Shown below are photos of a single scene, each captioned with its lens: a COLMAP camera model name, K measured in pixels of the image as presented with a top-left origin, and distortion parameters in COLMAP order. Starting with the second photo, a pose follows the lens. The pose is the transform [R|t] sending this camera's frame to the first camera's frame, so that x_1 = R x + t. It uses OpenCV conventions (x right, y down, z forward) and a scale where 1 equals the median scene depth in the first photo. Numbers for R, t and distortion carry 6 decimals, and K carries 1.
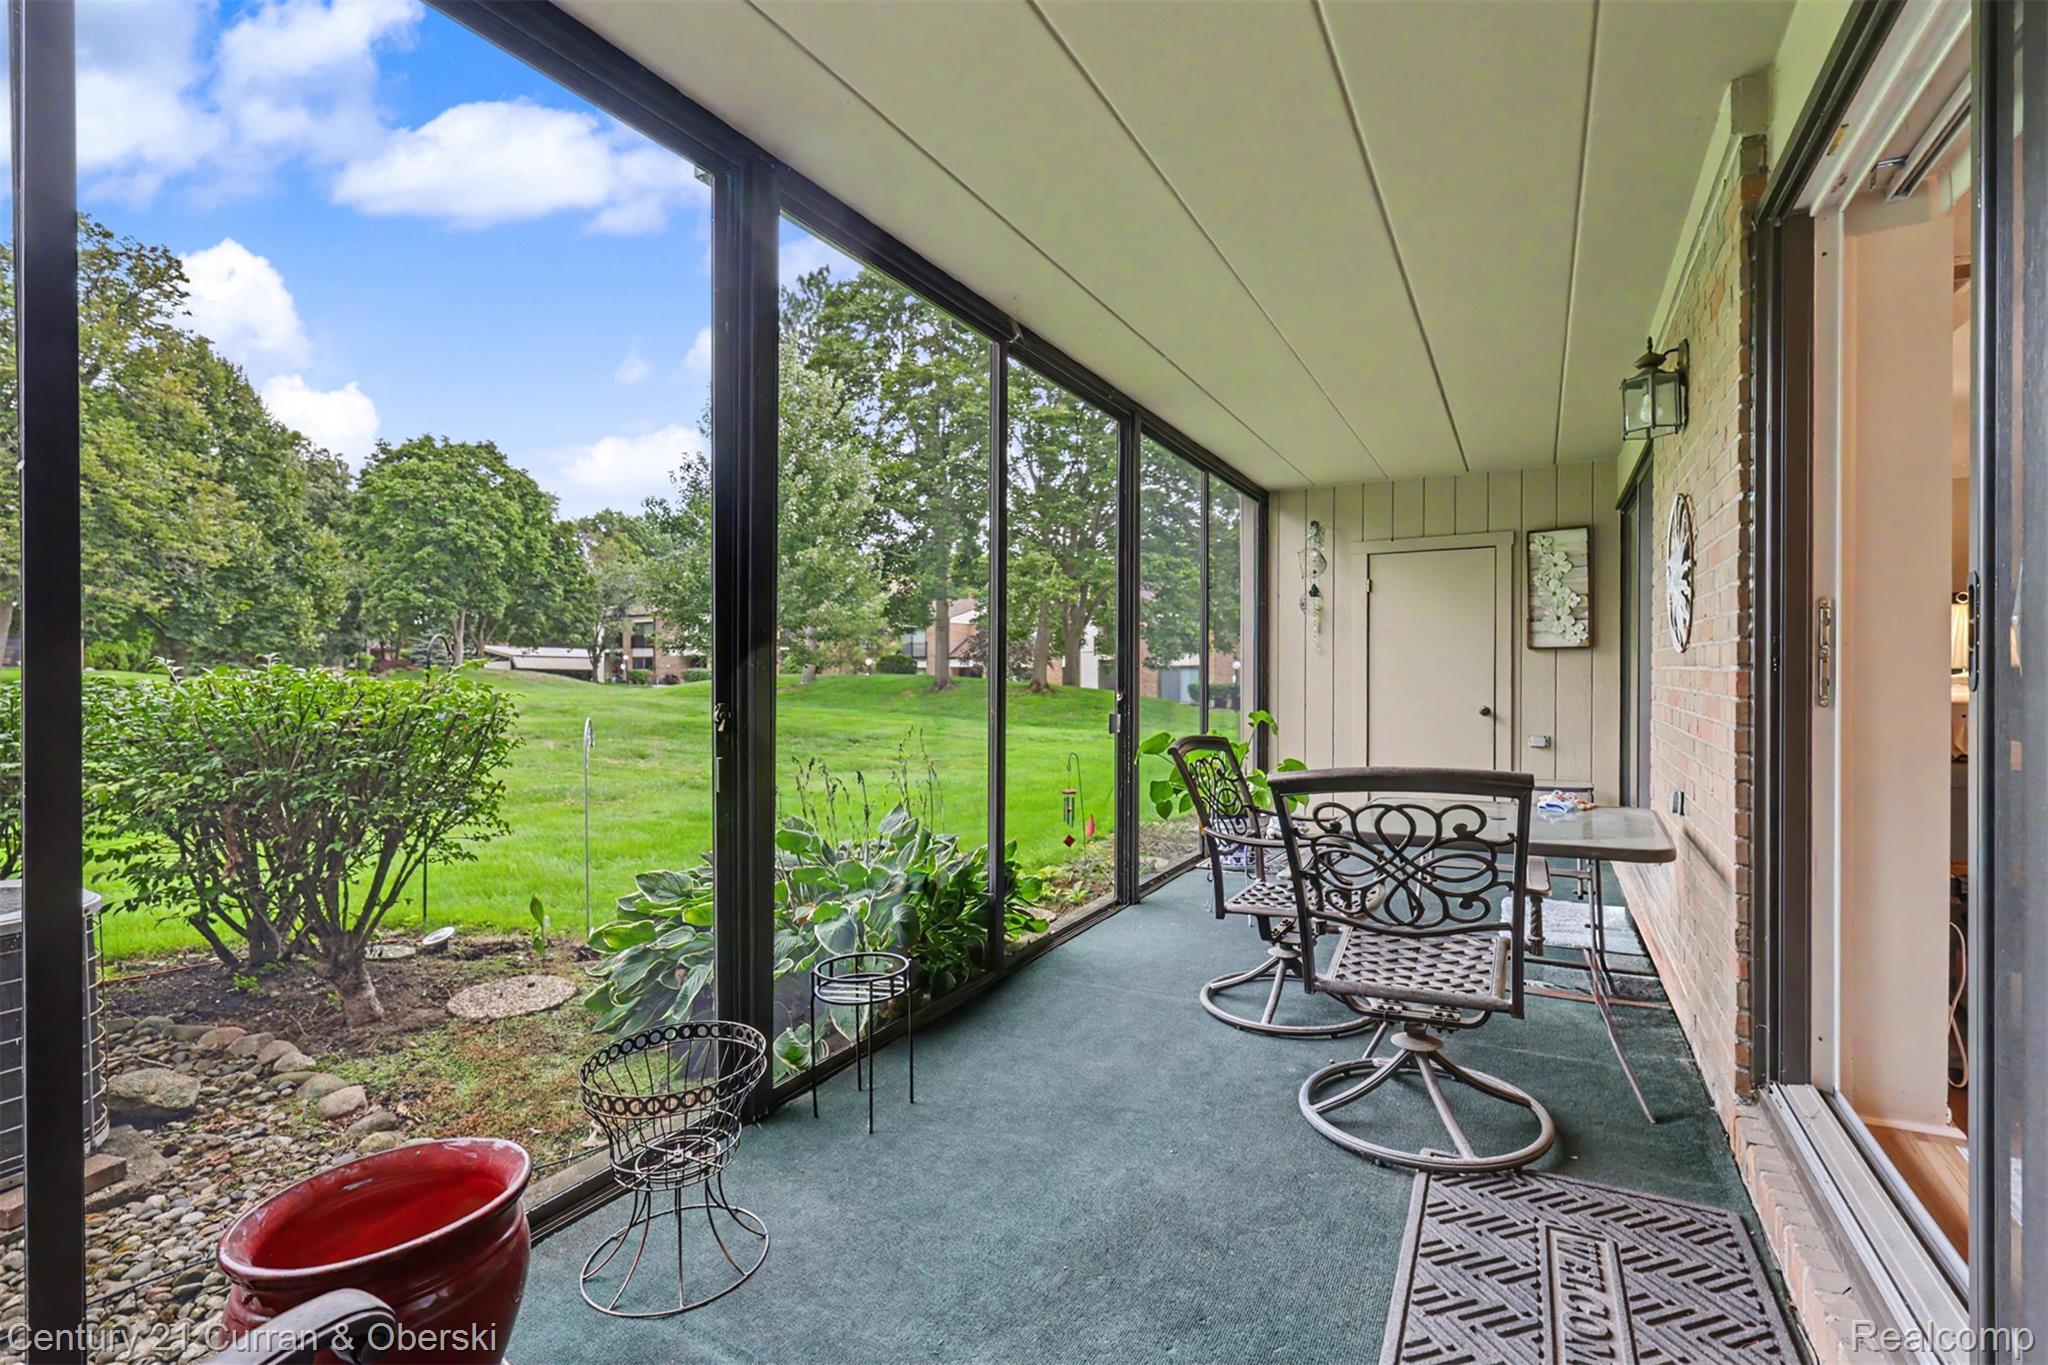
lens RADIAL K [[903.4, 0, 1013.5], [0, 903.4, 679.0], [0, 0, 1]] dist [0.003594, -0.000412]
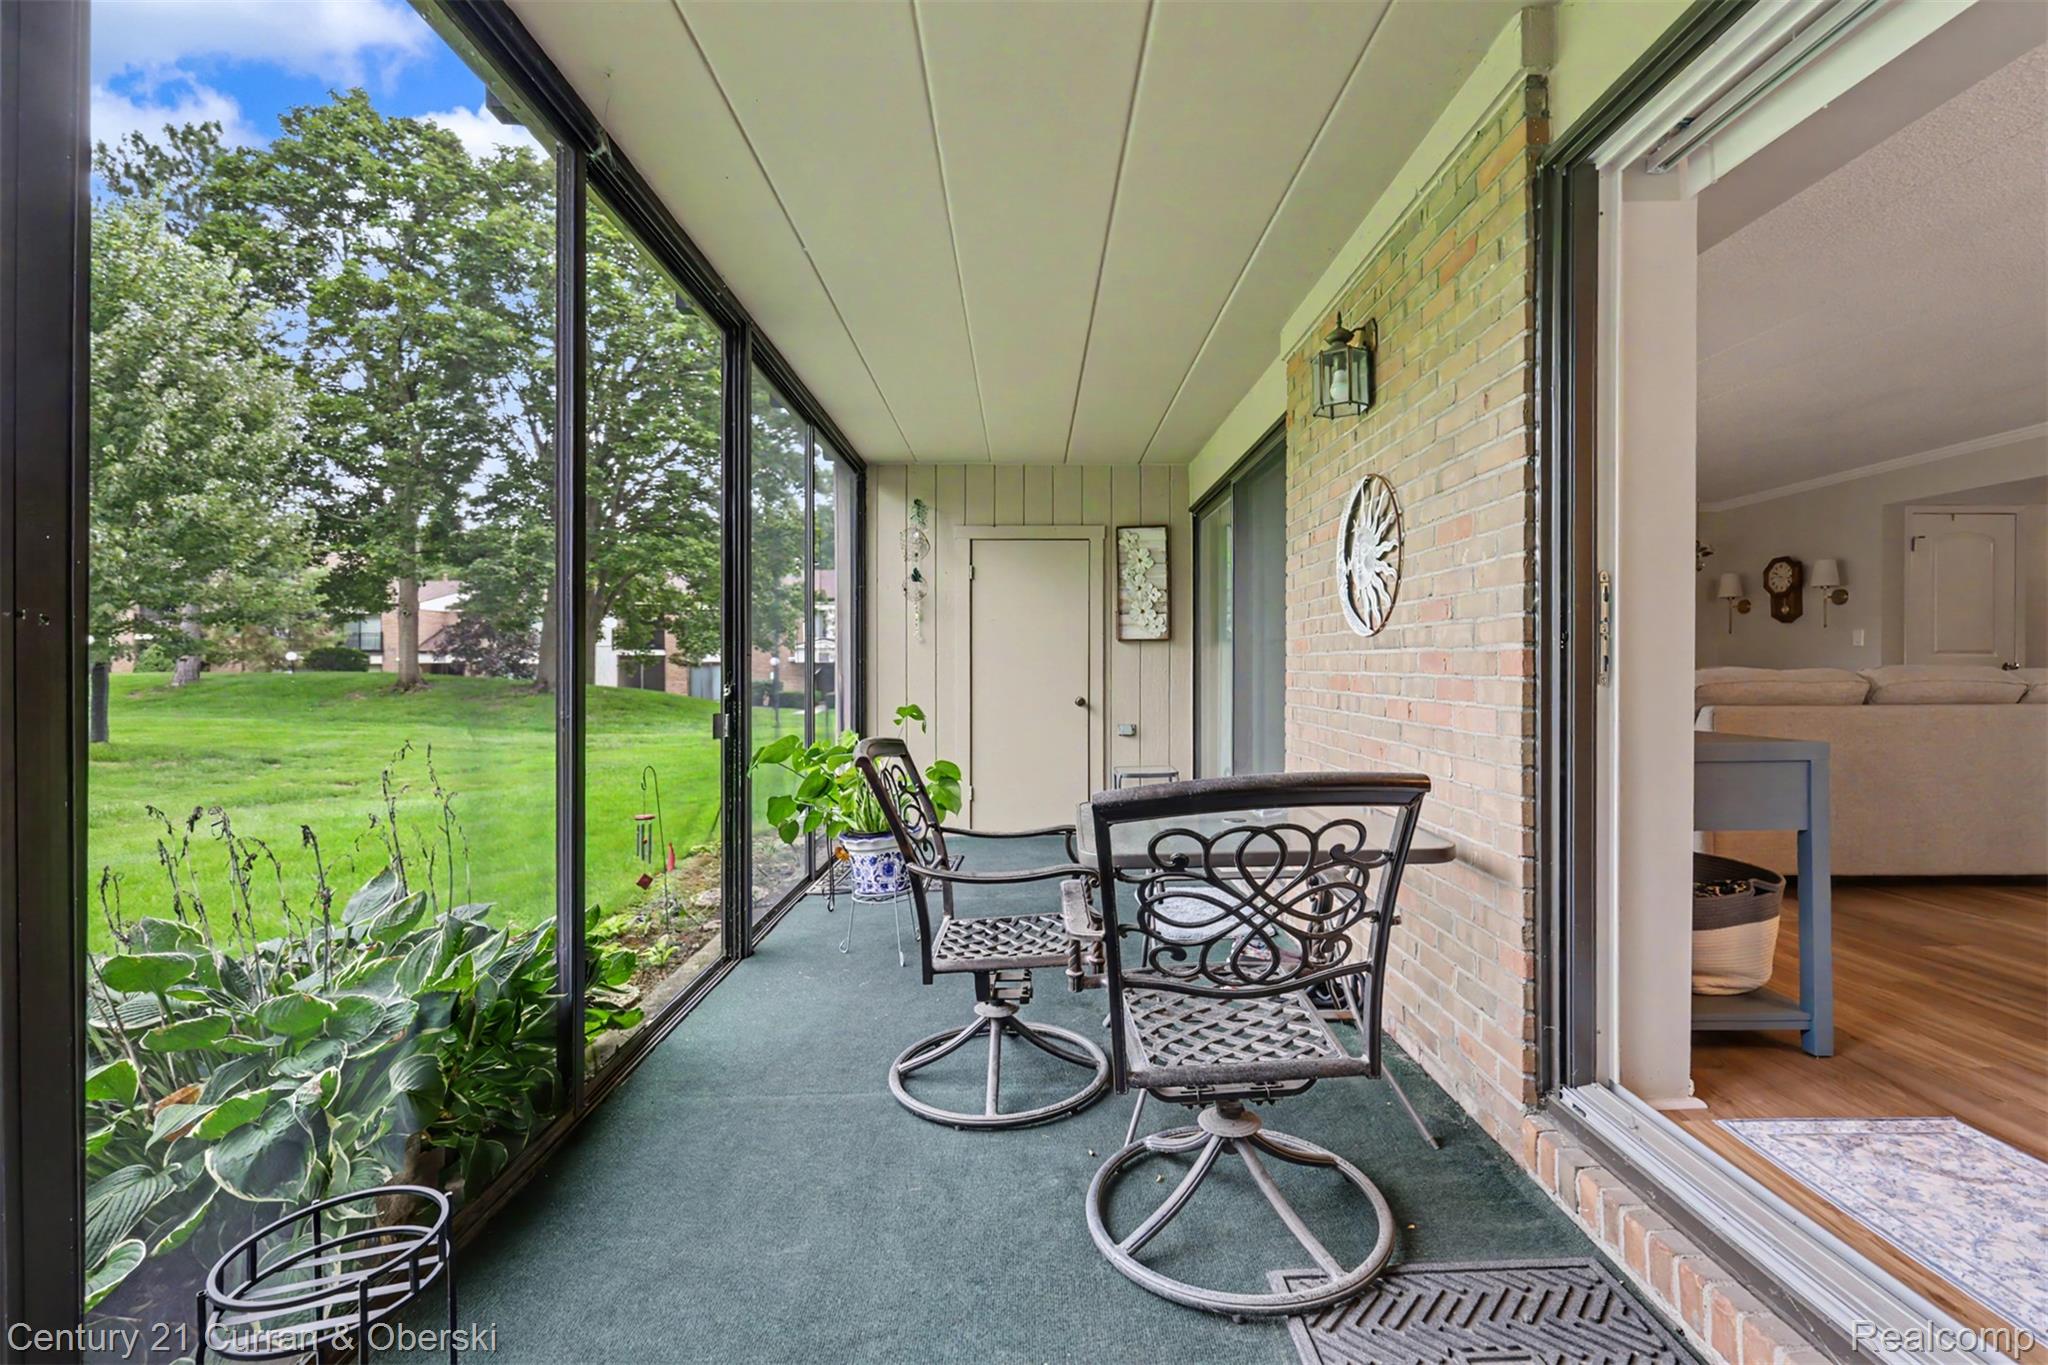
lens RADIAL K [[903.4, 0, 1033.0], [0, 903.4, 675.8], [0, 0, 1]] dist [0.003594, -0.000412]
pose [[0.863506, -0.003502, 0.504327, -0.057016], [0.003776, 0.999993, 0.000479, 0.009175], [-0.504325, 0.001490, 0.863513, 0.250688]]
